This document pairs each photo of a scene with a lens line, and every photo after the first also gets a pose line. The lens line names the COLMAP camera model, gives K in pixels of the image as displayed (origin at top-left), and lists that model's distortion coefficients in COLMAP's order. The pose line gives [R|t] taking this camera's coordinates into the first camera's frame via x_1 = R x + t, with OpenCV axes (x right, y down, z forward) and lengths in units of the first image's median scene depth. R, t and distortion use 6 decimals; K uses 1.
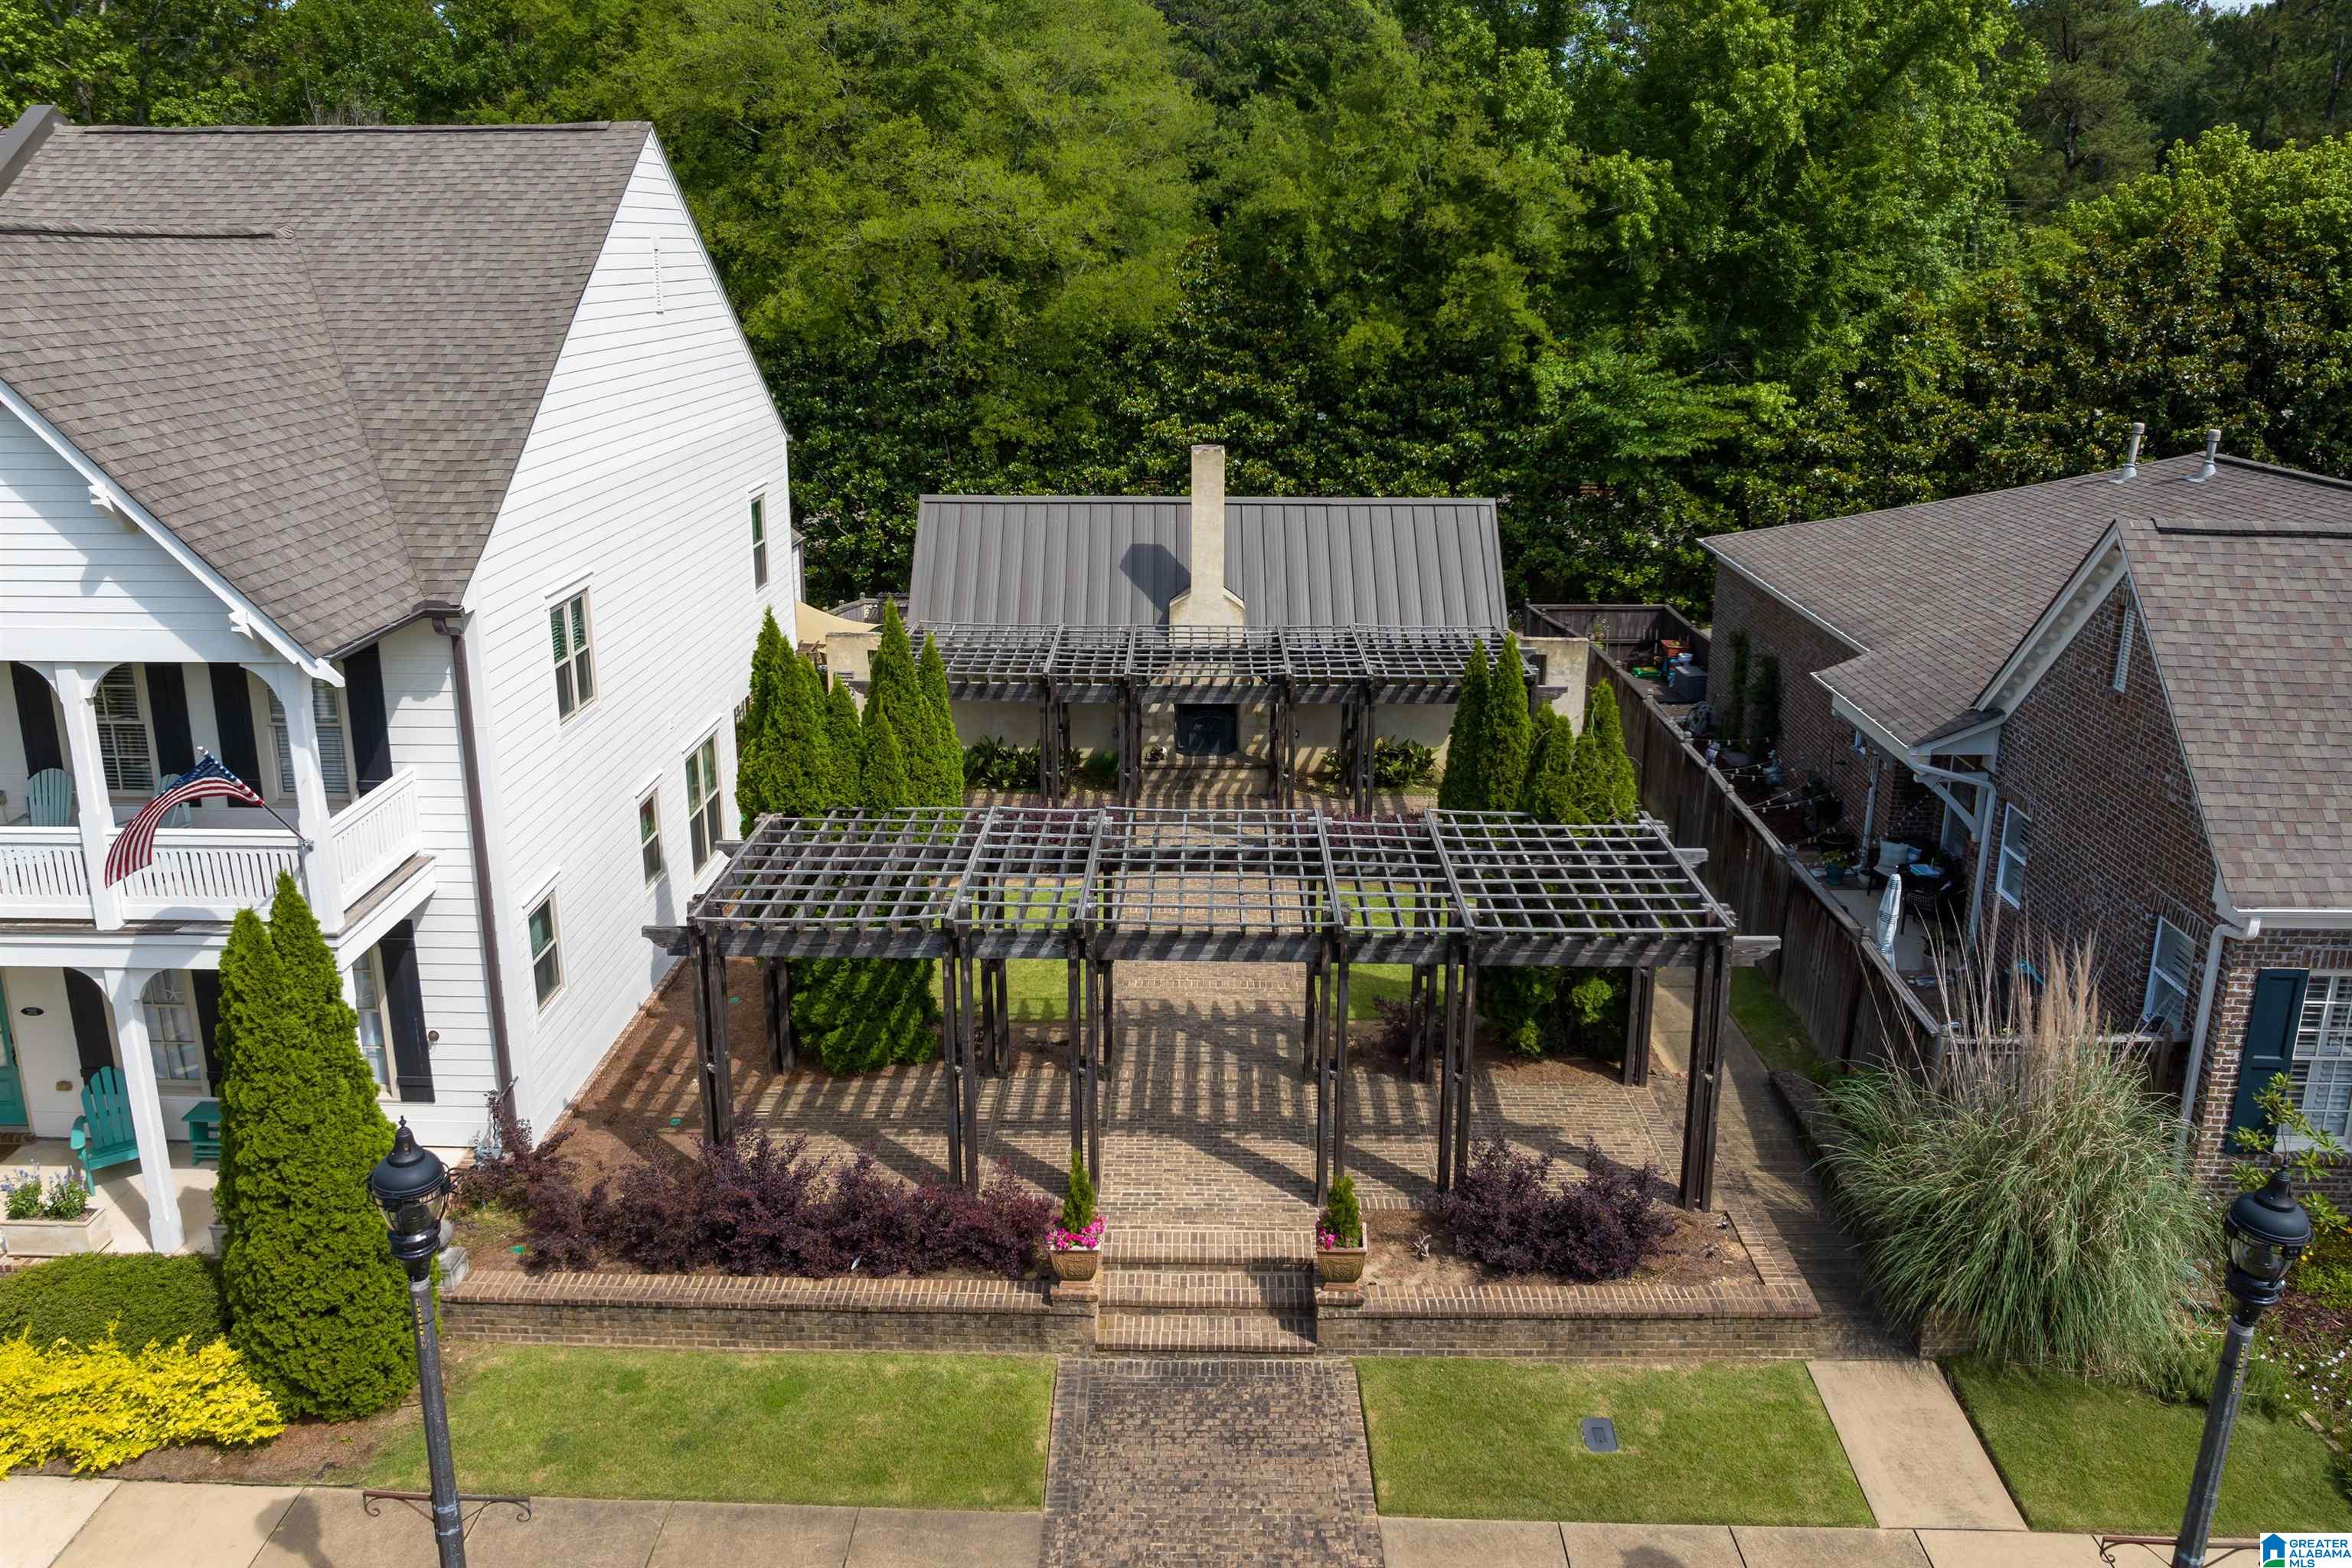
lens RADIAL K [[1750.1, 0, 1168.6], [0, 1750.1, 712.0], [0, 0, 1]] dist [-0.035271, -0.007329]
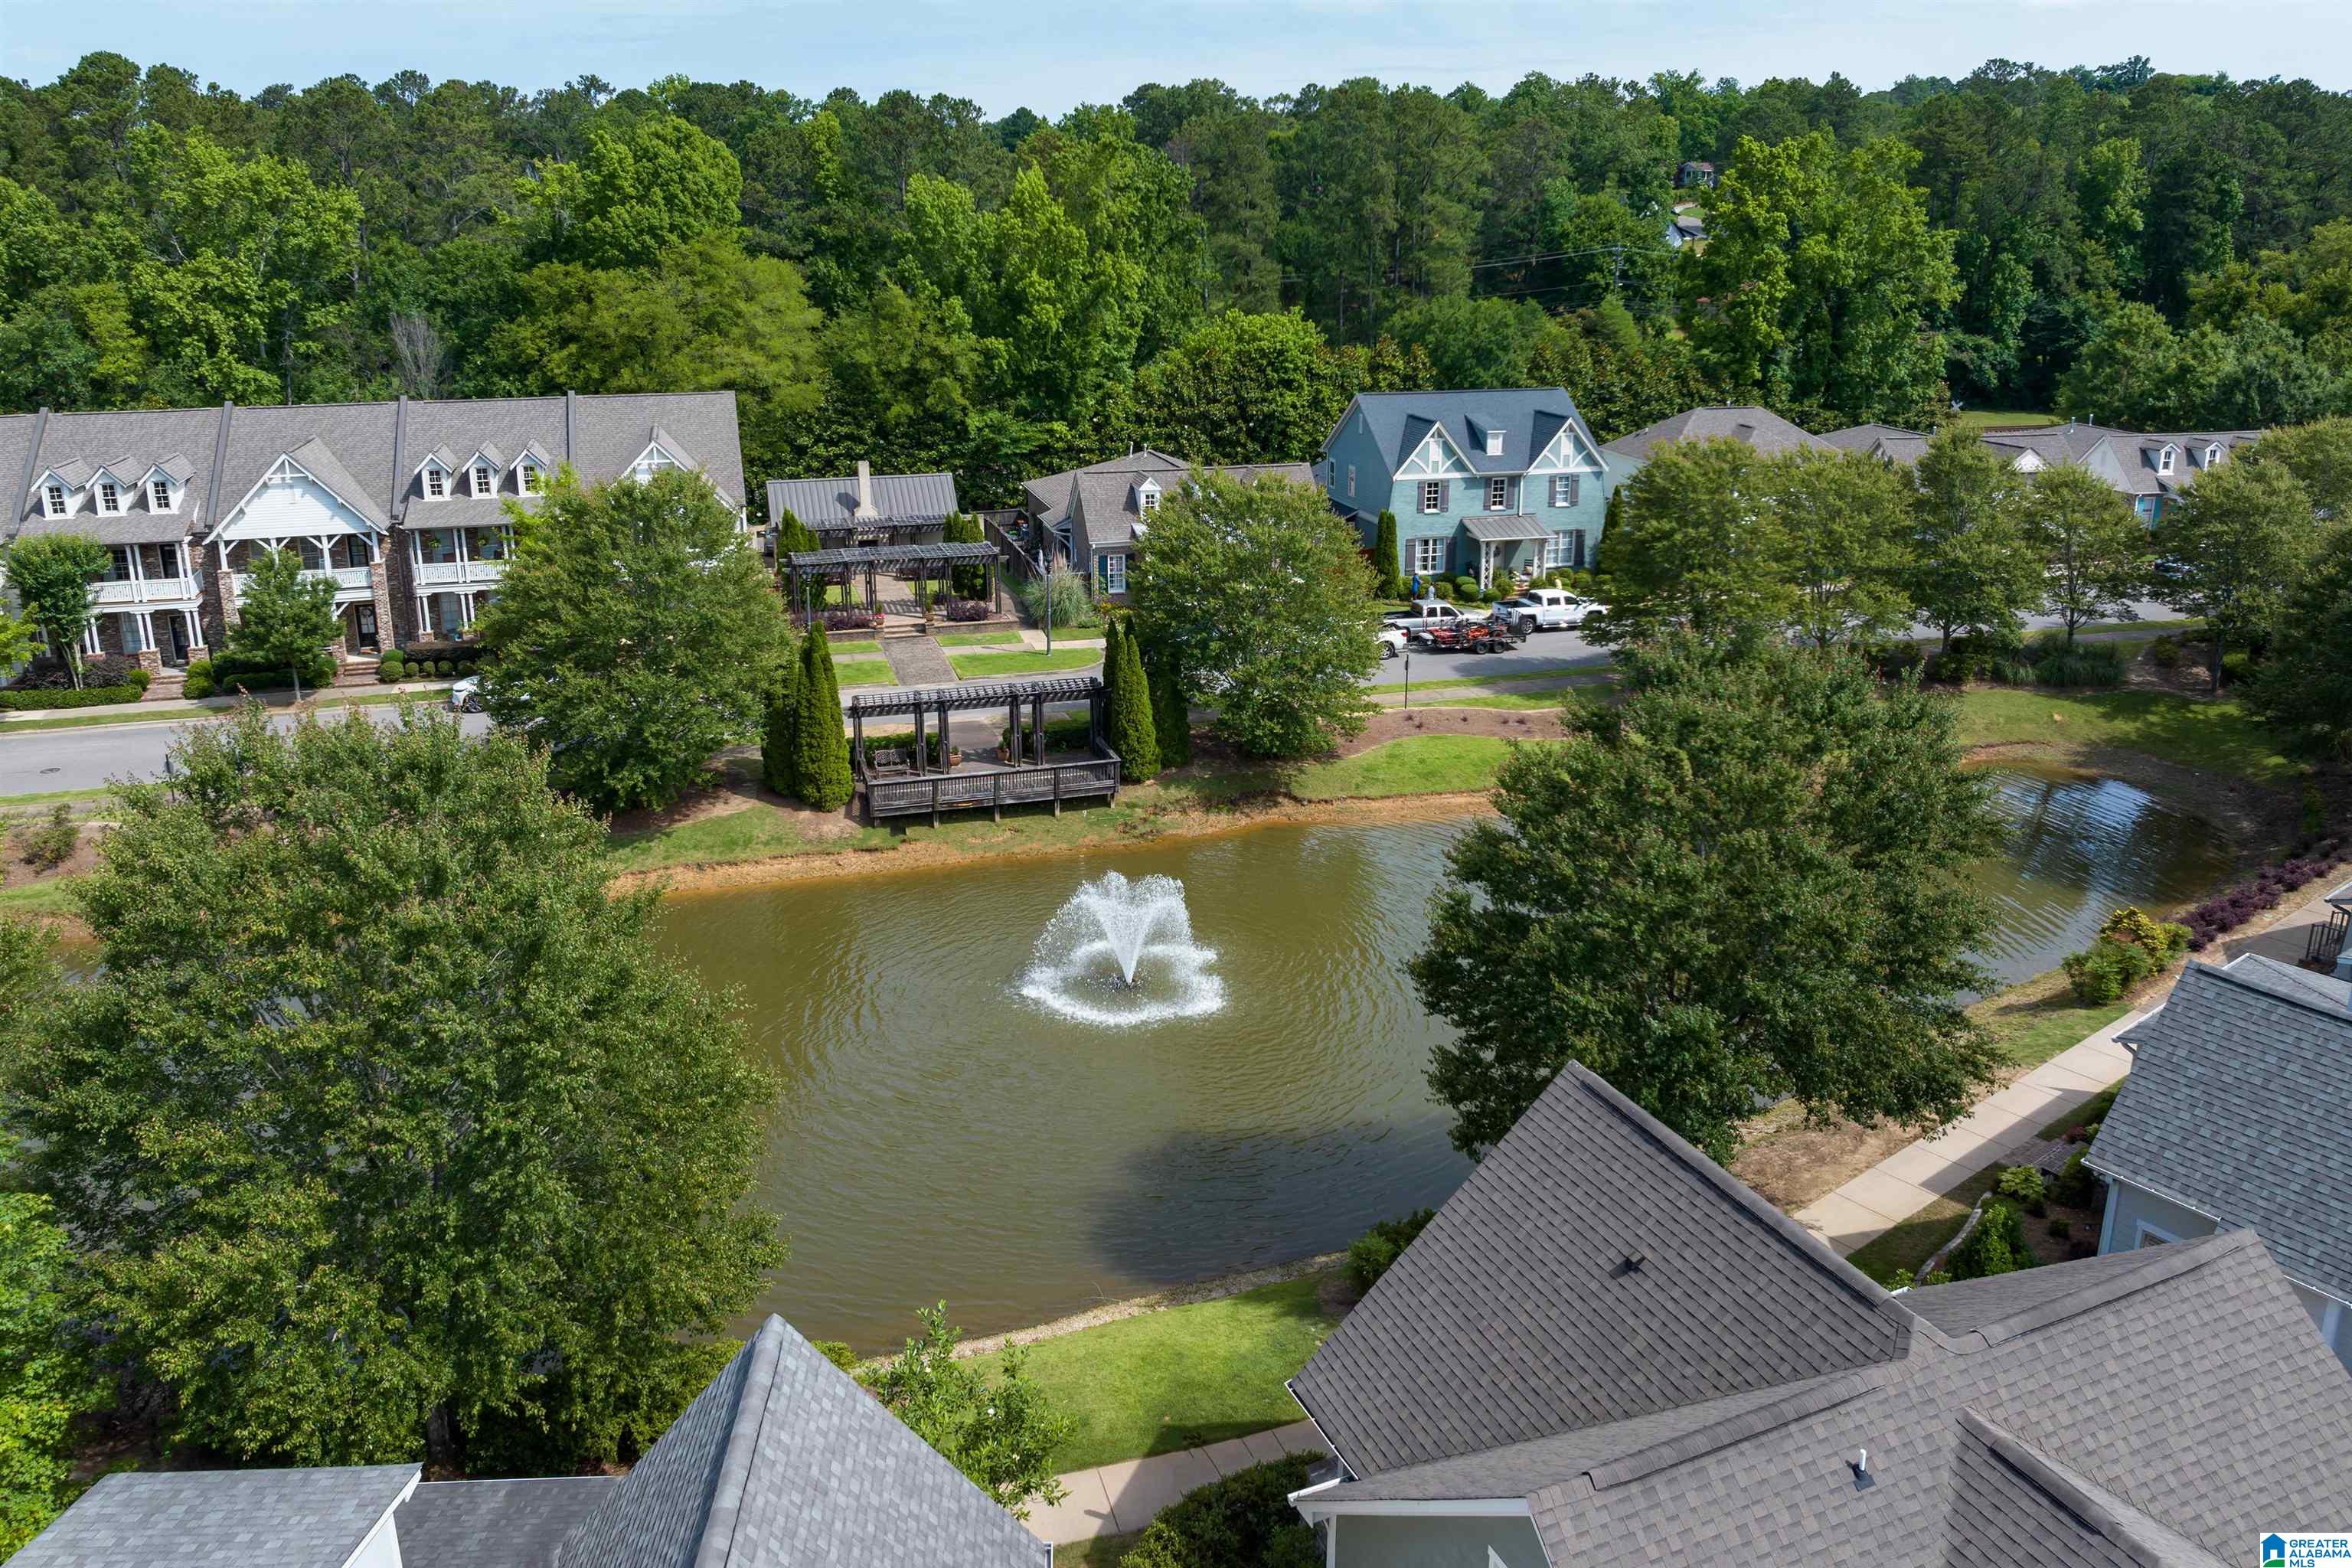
lens RADIAL K [[1615.5, 0, 1179.2], [0, 1615.5, 718.9], [0, 0, 1]] dist [-0.041071, -0.001549]
pose [[0.952607, -0.090481, 0.290435, -0.218267], [0.081637, 0.995758, 0.042453, 0.163730], [-0.293044, -0.016731, 0.955953, -1.357969]]
